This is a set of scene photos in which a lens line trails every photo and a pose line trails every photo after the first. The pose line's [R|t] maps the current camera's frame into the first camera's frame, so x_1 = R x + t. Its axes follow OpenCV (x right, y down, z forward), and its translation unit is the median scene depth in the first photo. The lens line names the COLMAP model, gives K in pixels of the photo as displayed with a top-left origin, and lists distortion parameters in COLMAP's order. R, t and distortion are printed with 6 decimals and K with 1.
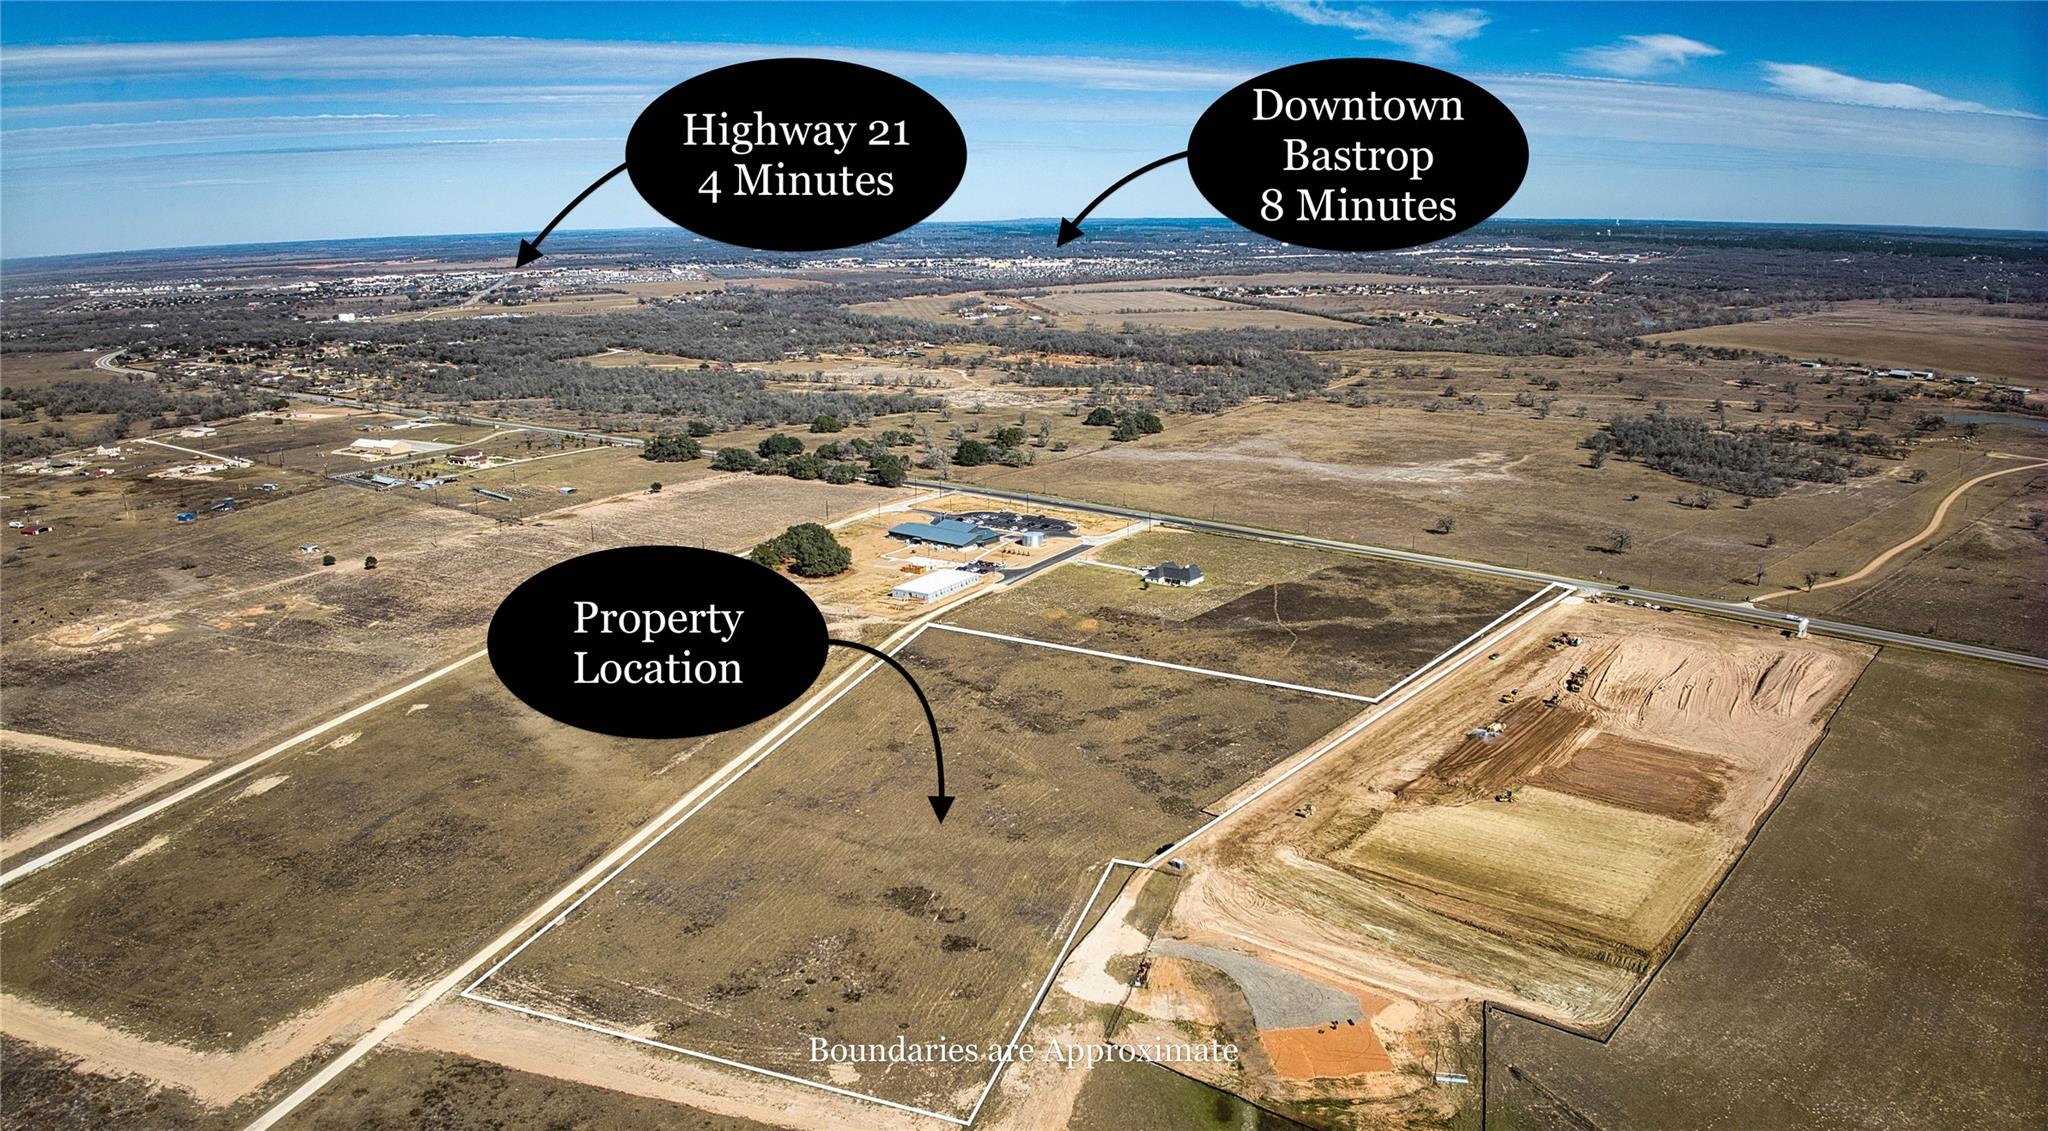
lens RADIAL K [[1443.5, 0, 1026.0], [0, 1443.5, 580.6], [0, 0, 1]] dist [-0.103528, -0.015798]
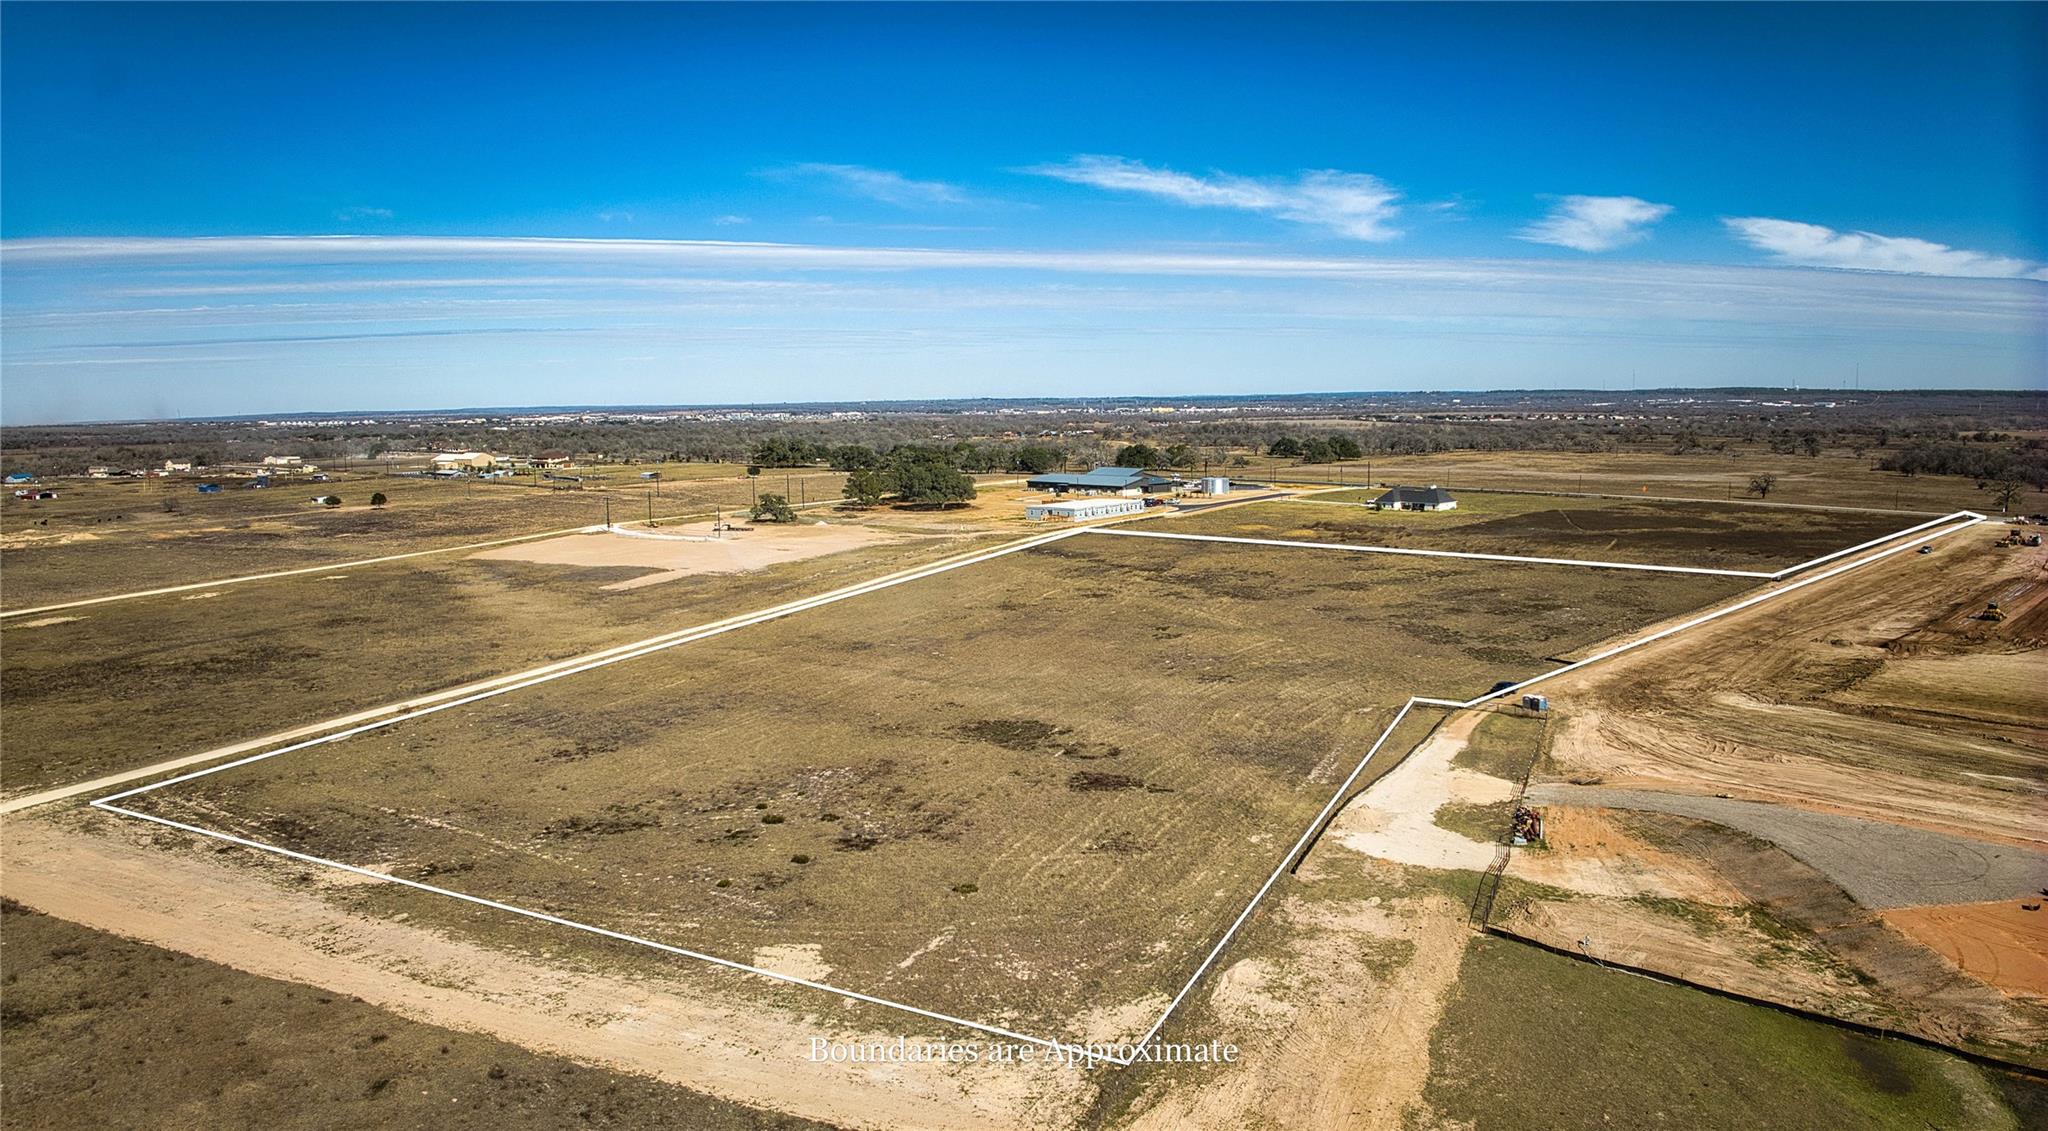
lens RADIAL K [[1443.5, 0, 1030.2], [0, 1443.5, 559.4], [0, 0, 1]] dist [-0.103528, -0.015798]
pose [[0.994133, 0.014078, -0.107243, -0.017857], [-0.028937, 0.989969, -0.138287, 0.202728], [0.104220, 0.140579, 0.984569, 0.431436]]
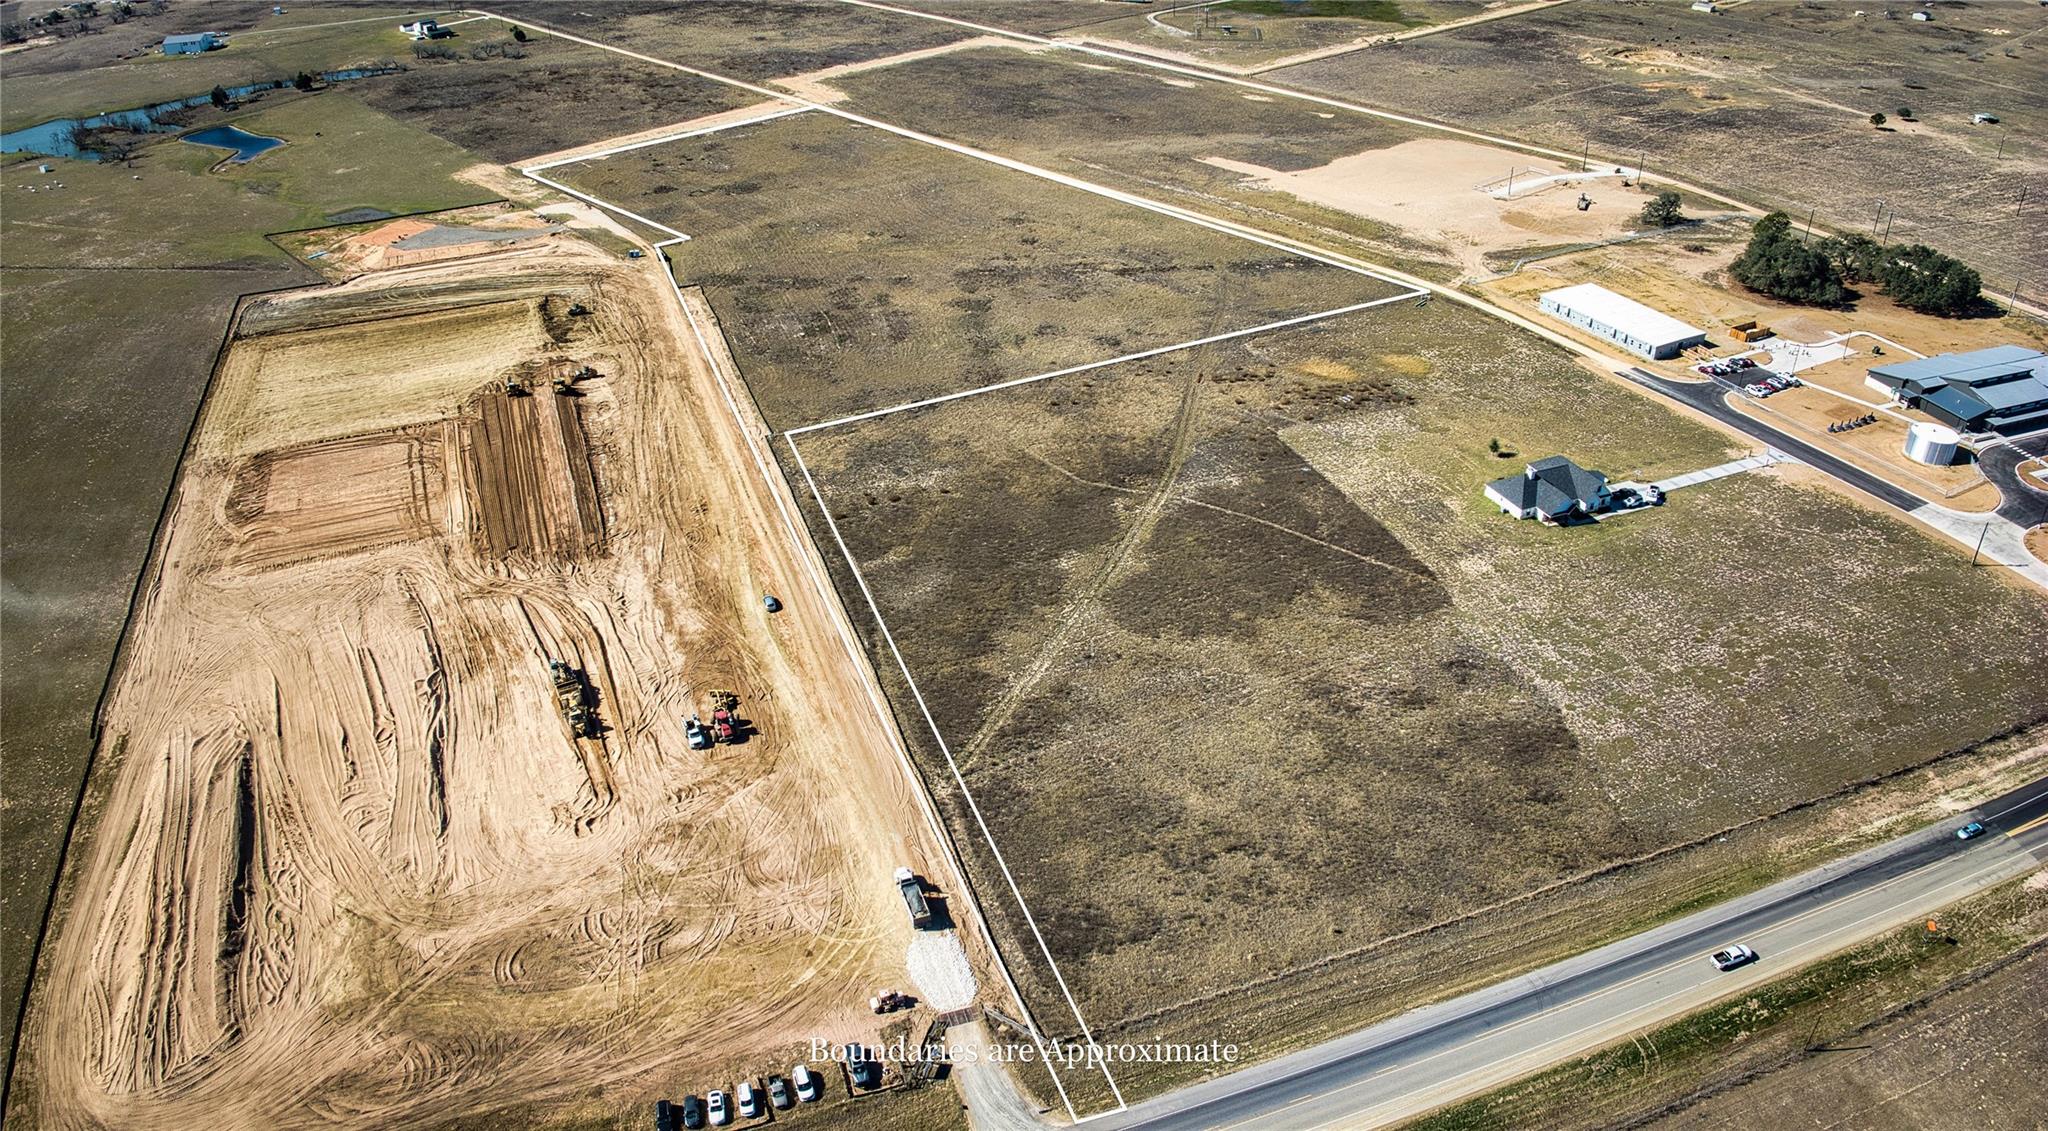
lens RADIAL K [[1443.5, 0, 1007.7], [0, 1443.5, 552.5], [0, 0, 1]] dist [-0.103528, -0.015798]
pose [[-0.515852, 0.462724, -0.720960, 0.825712], [-0.192995, 0.757172, 0.624054, -0.370604], [0.834655, 0.461061, -0.301286, 1.572654]]
